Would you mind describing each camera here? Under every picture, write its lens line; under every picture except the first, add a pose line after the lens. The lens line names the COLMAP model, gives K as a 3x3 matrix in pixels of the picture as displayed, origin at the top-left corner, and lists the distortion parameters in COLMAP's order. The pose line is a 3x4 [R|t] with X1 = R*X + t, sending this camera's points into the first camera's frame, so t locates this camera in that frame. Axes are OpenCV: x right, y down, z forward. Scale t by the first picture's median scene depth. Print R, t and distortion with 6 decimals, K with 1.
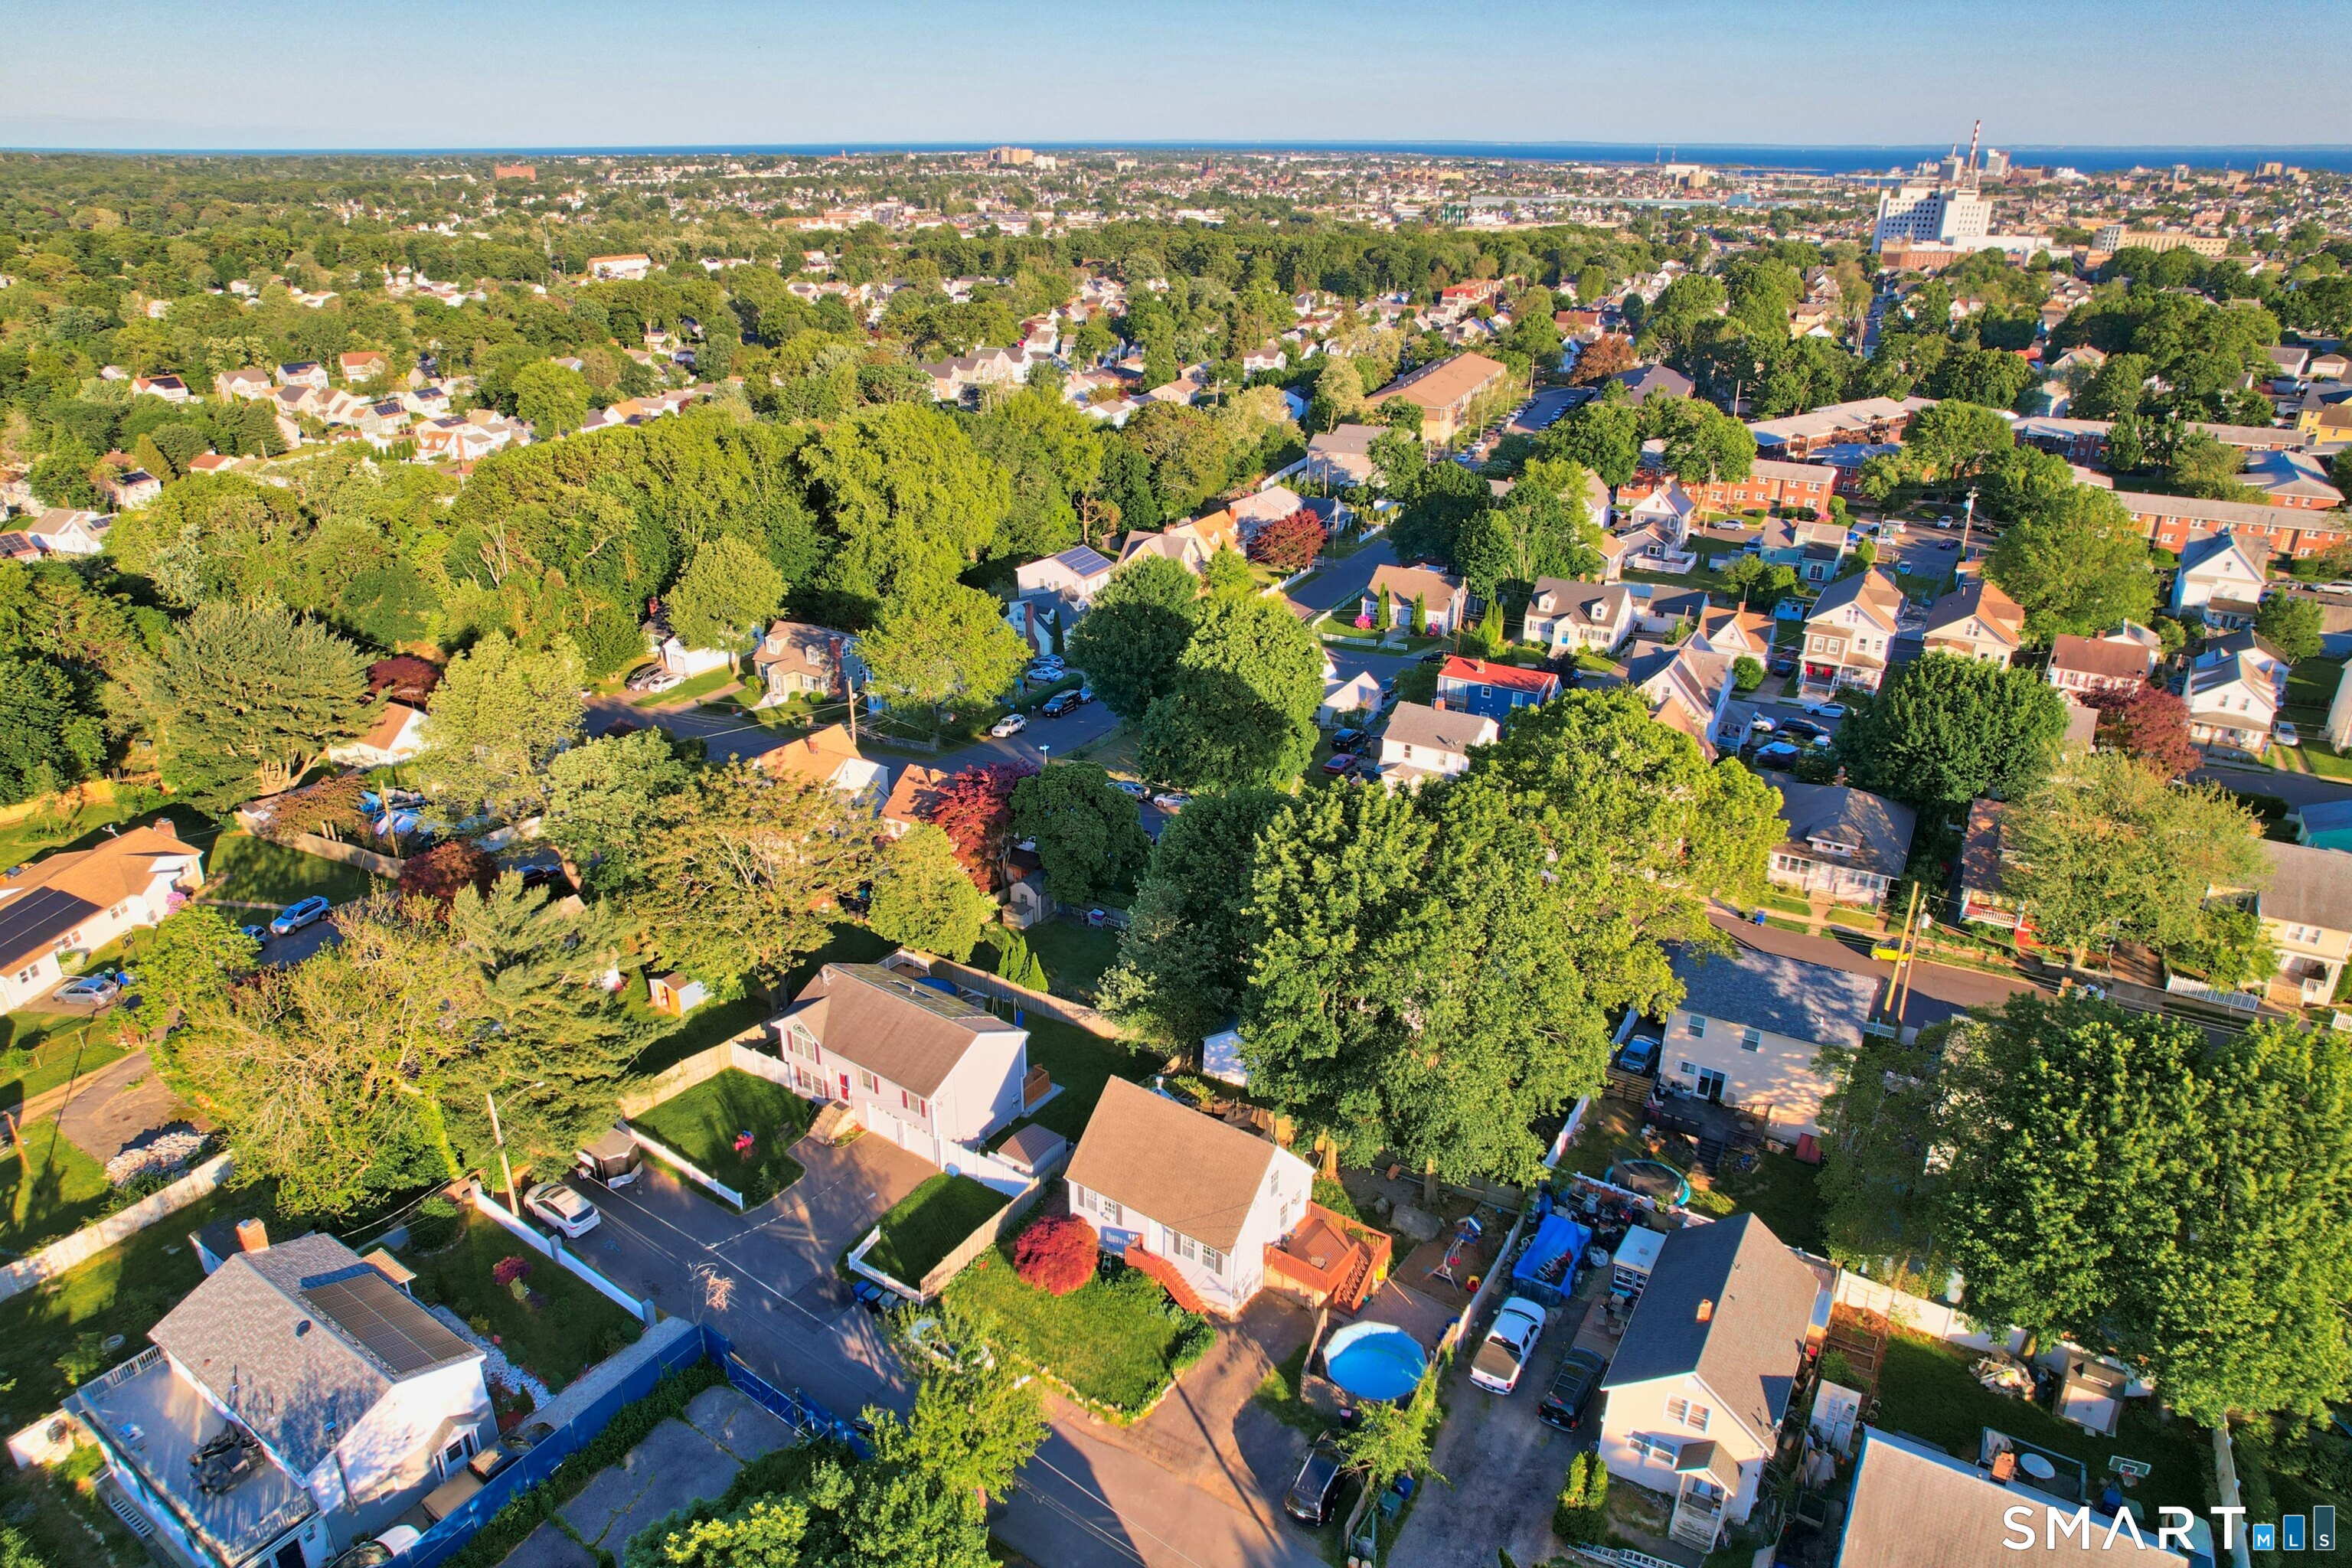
lens RADIAL K [[1503.8, 0, 1152.3], [0, 1503.8, 786.0], [0, 0, 1]] dist [-0.070763, 0.063187]
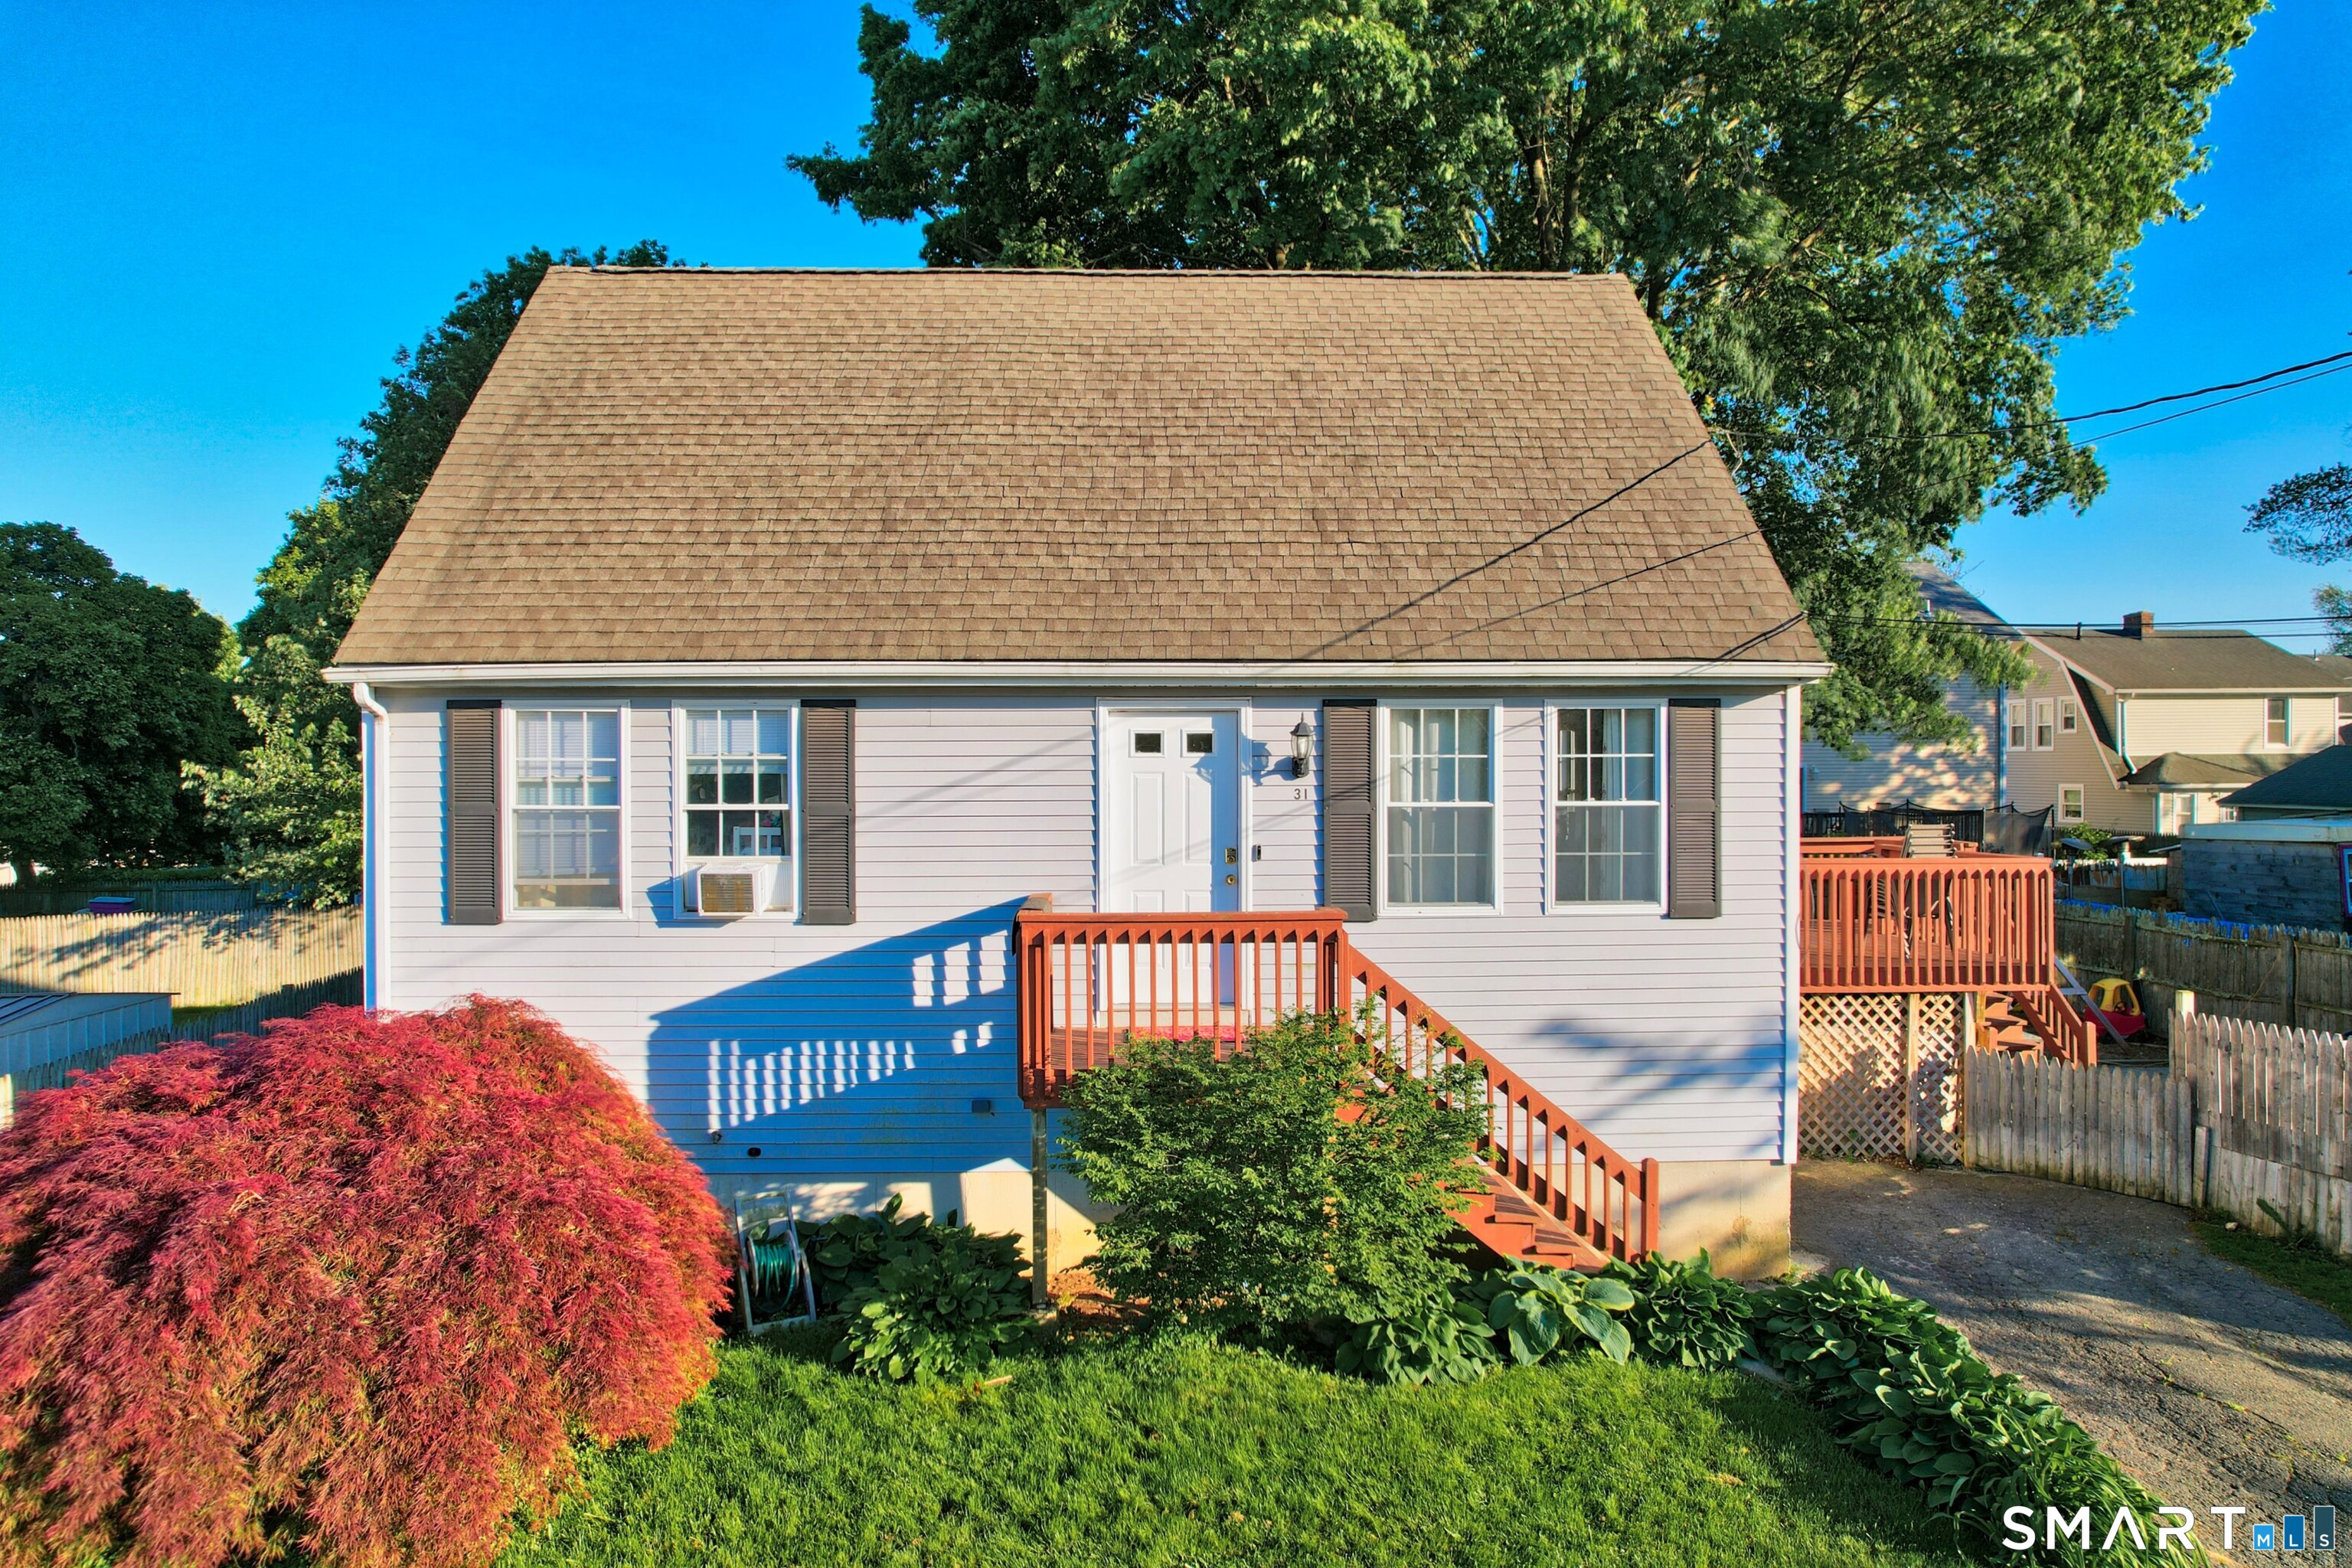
lens RADIAL K [[1503.8, 0, 1152.3], [0, 1503.8, 786.0], [0, 0, 1]] dist [-0.070763, 0.063187]
pose [[0.786696, -0.013290, 0.617197, -0.048764], [0.253594, 0.918478, -0.303460, 0.195214], [-0.562849, 0.395248, 0.725934, 0.520094]]
